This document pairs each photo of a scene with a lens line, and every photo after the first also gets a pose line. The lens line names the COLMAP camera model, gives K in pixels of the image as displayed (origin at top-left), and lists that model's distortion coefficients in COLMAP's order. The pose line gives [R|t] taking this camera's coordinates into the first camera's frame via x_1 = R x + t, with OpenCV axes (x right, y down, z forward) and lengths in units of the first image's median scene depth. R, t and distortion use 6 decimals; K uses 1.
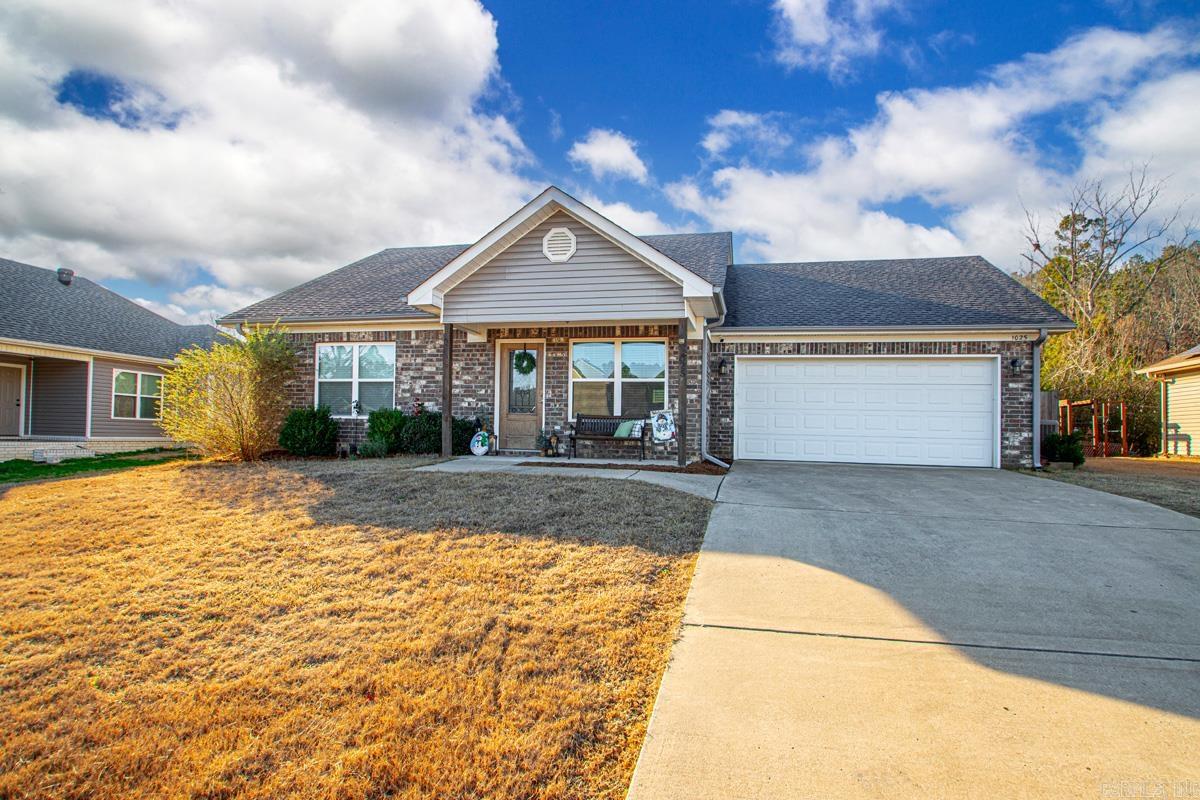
lens RADIAL K [[685.2, 0, 600.4], [0, 685.2, 406.2], [0, 0, 1]] dist [-0.004992, -0.001998]
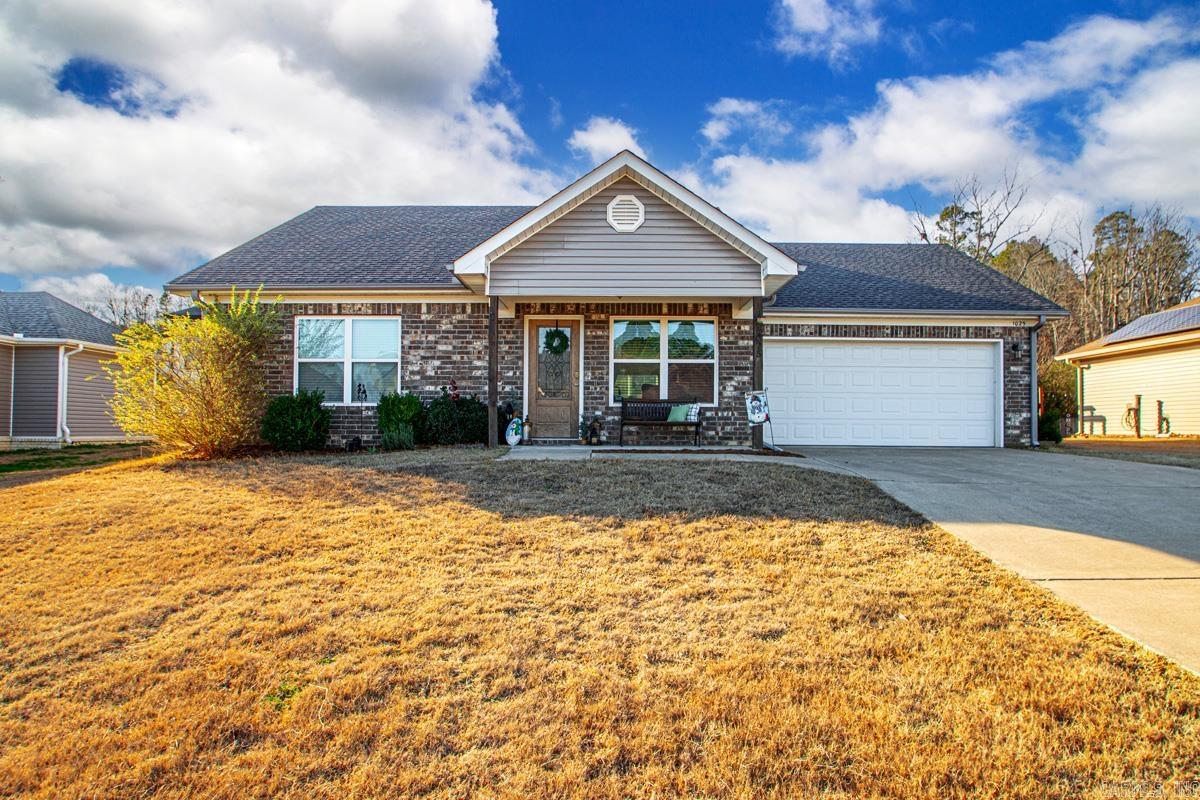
lens RADIAL K [[776.5, 0, 600.0], [0, 776.5, 400.0], [0, 0, 1]] dist [-0.025866, 0.000439]
pose [[0.971127, -0.006611, 0.238472, -0.301197], [0.005905, 0.999976, 0.003674, 0.009874], [-0.238491, -0.002160, 0.971142, -0.004444]]
